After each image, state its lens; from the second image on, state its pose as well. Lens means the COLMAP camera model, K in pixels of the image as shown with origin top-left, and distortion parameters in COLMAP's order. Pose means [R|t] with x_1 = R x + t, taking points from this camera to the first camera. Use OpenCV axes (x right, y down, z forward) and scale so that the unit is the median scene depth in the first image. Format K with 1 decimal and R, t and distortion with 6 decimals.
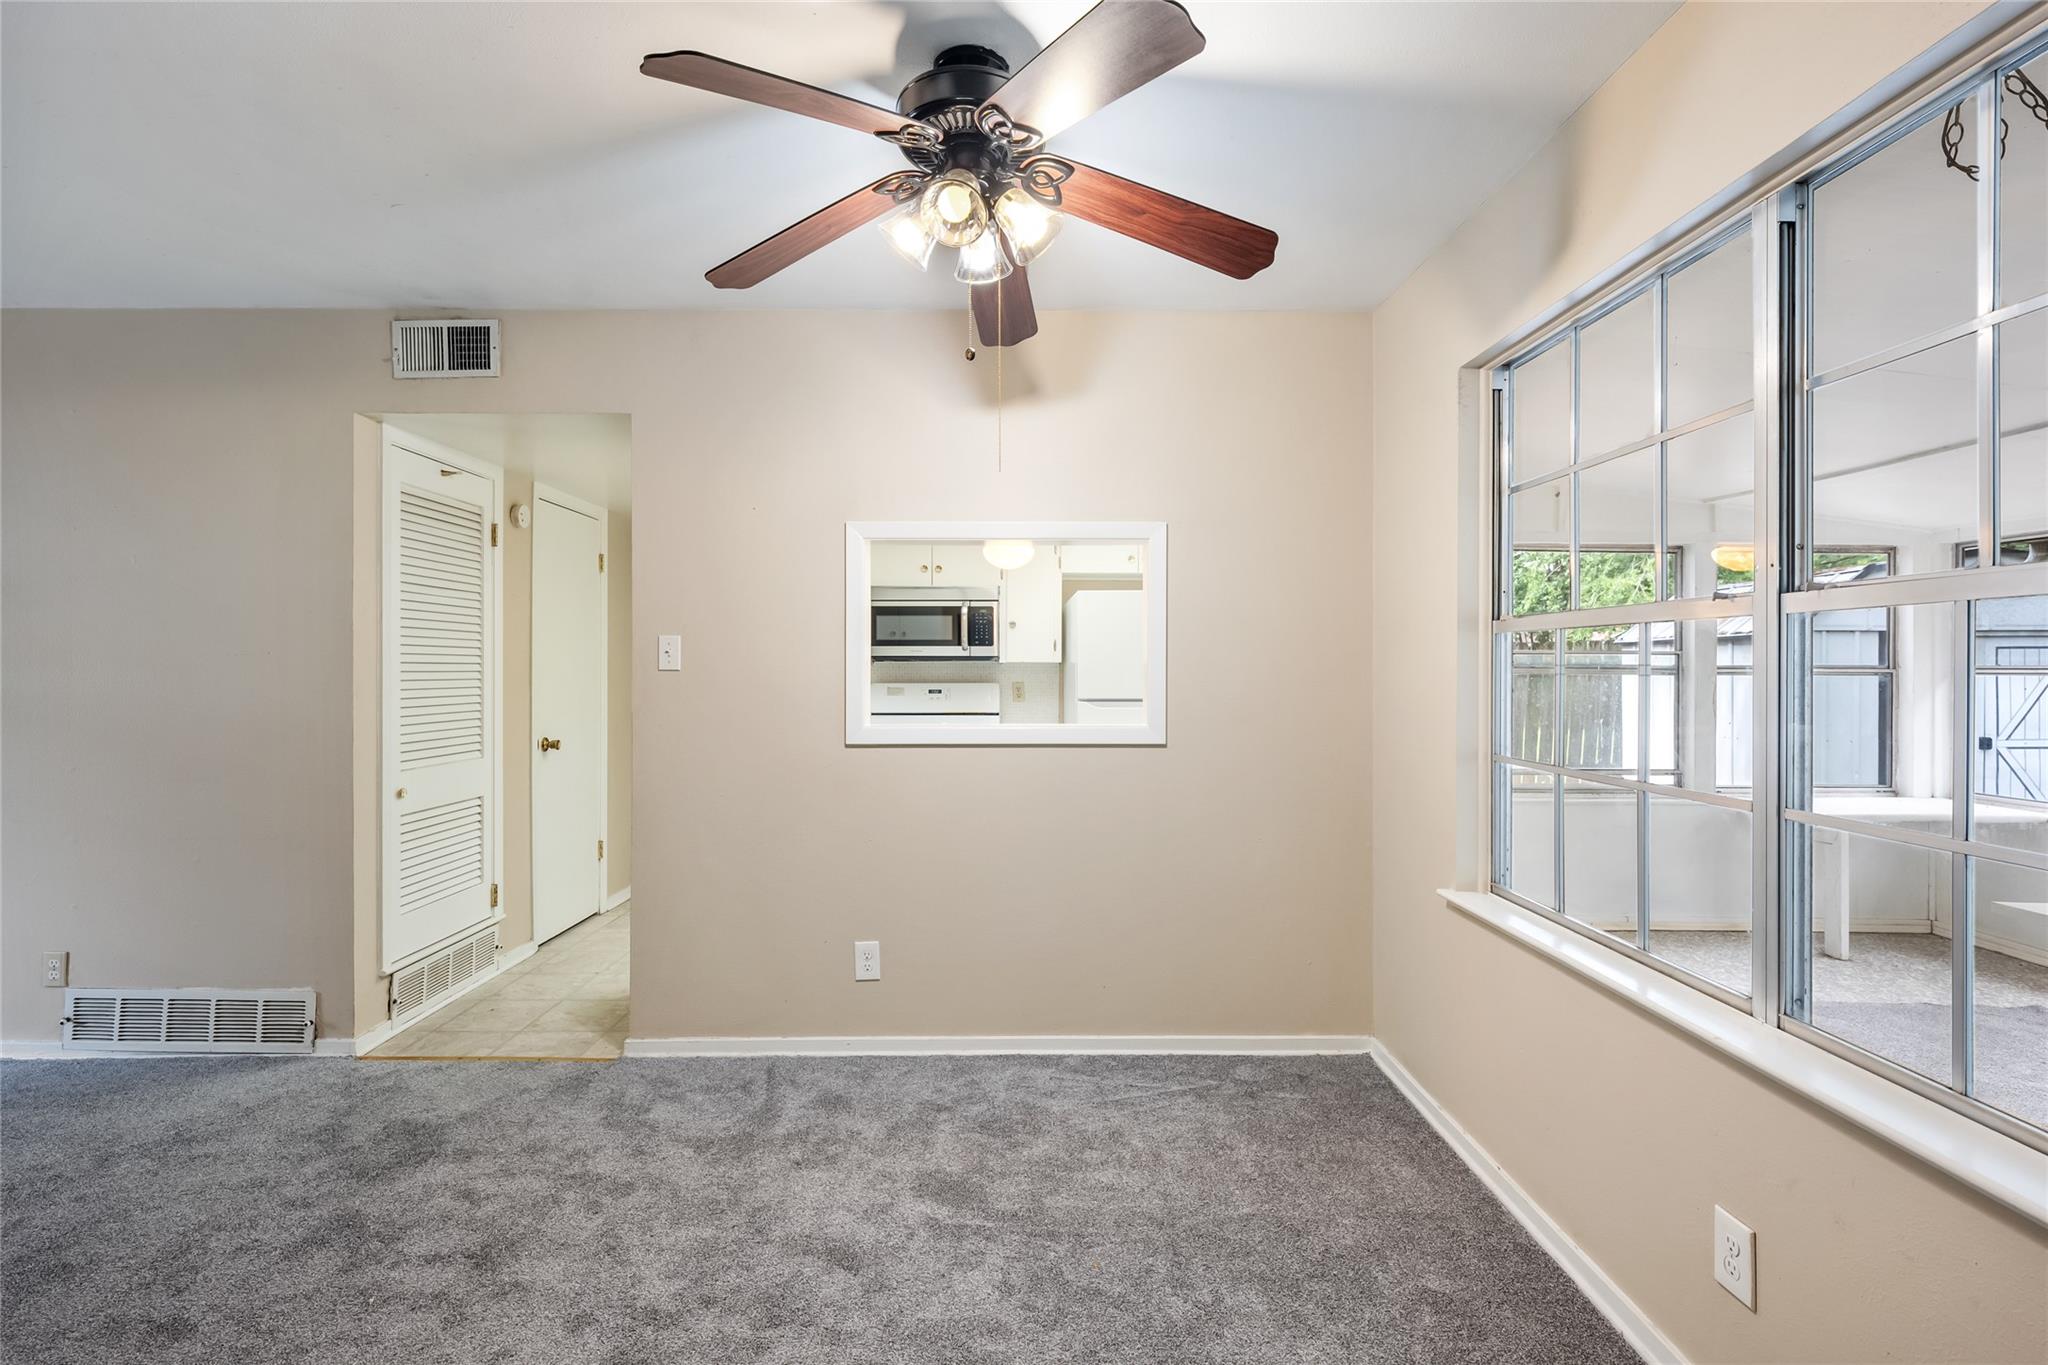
lens RADIAL K [[937.5, 0, 1024.0], [0, 937.5, 682.5], [0, 0, 1]] dist [0.000640, -0.000051]
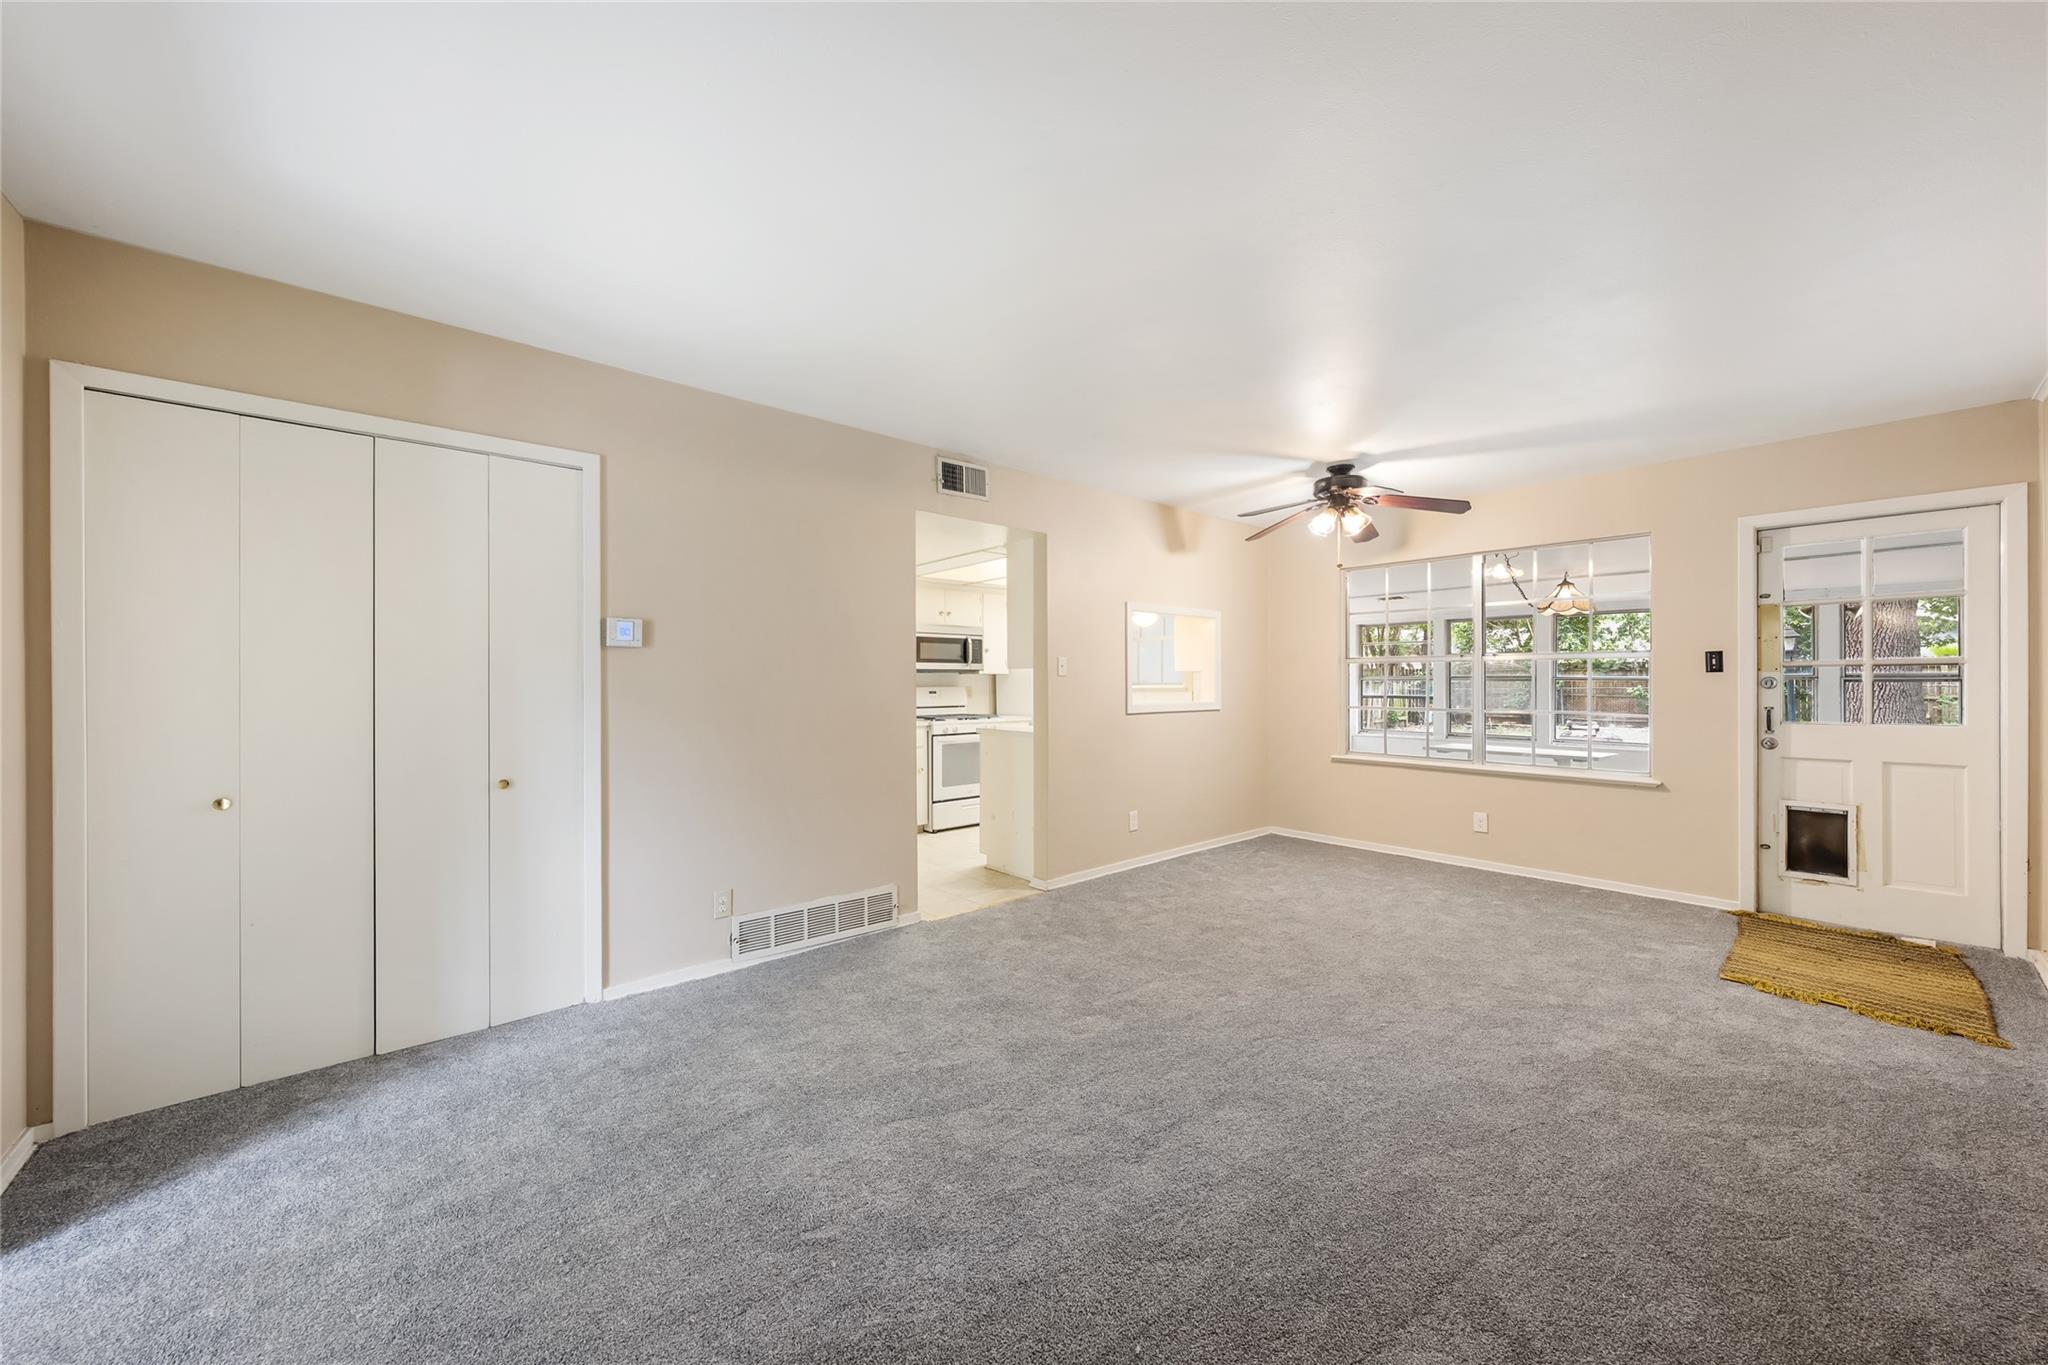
lens RADIAL K [[761.1, 0, 1024.0], [0, 761.1, 682.5], [0, 0, 1]] dist [-0.000429, -0.000010]
pose [[0.752926, -0.003696, 0.658095, -1.413299], [0.014658, 0.999830, -0.011155, 0.016952], [-0.657942, 0.018045, 0.752853, -0.074375]]
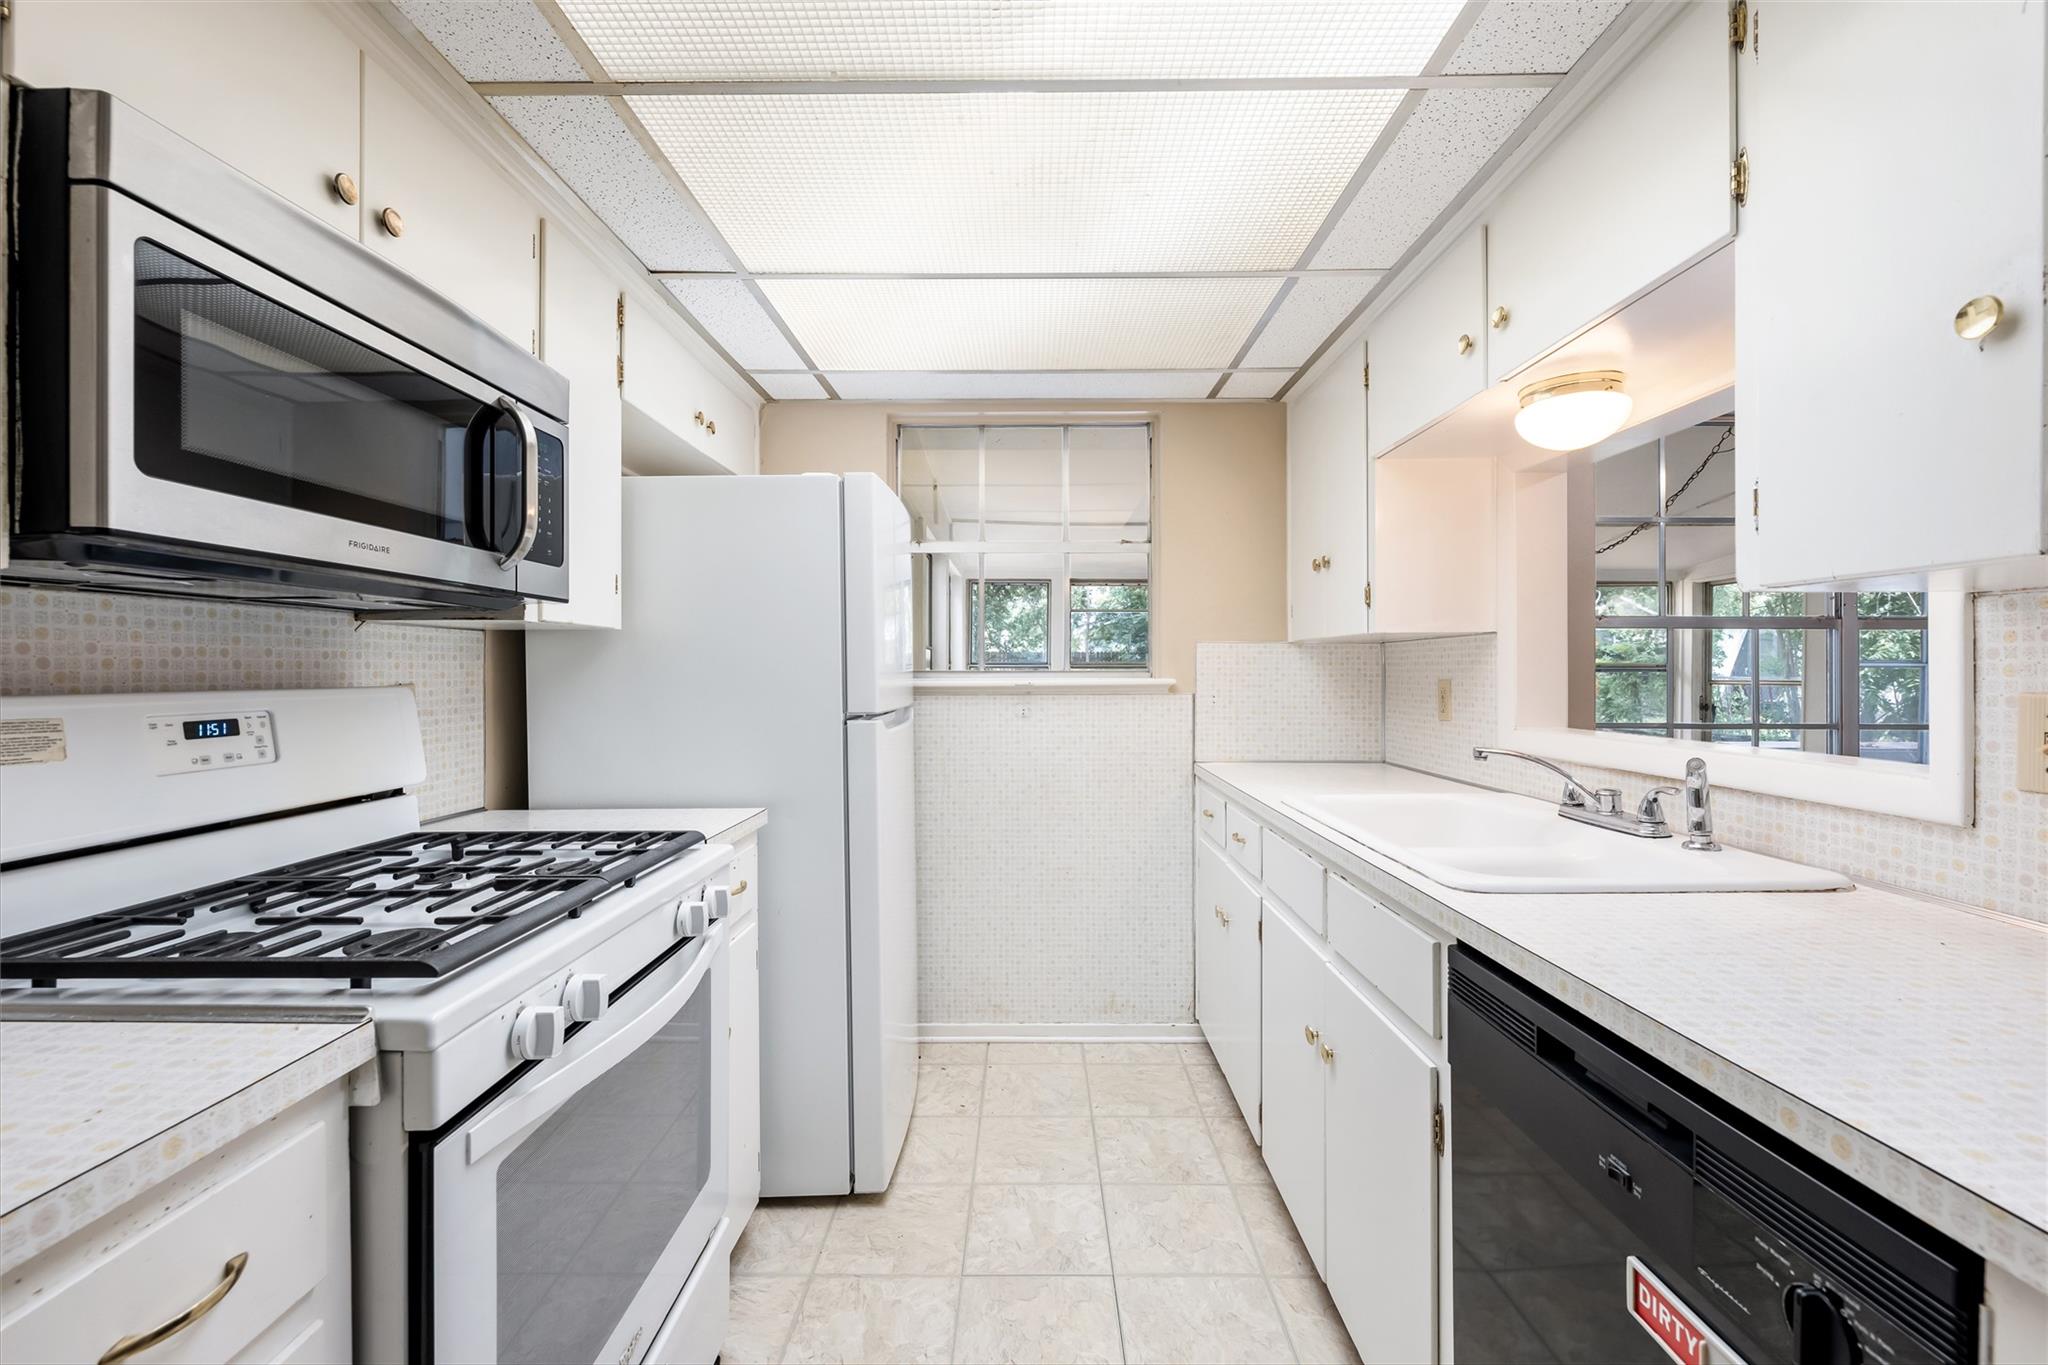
lens RADIAL K [[863.5, 0, 1024.0], [0, 863.5, 682.5], [0, 0, 1]] dist [-0.000470, -0.000054]
pose [[0.012532, -0.012017, 0.999849, -0.533241], [0.011388, 0.999865, 0.011874, -0.003555], [-0.999857, 0.011238, 0.012667, 1.401838]]
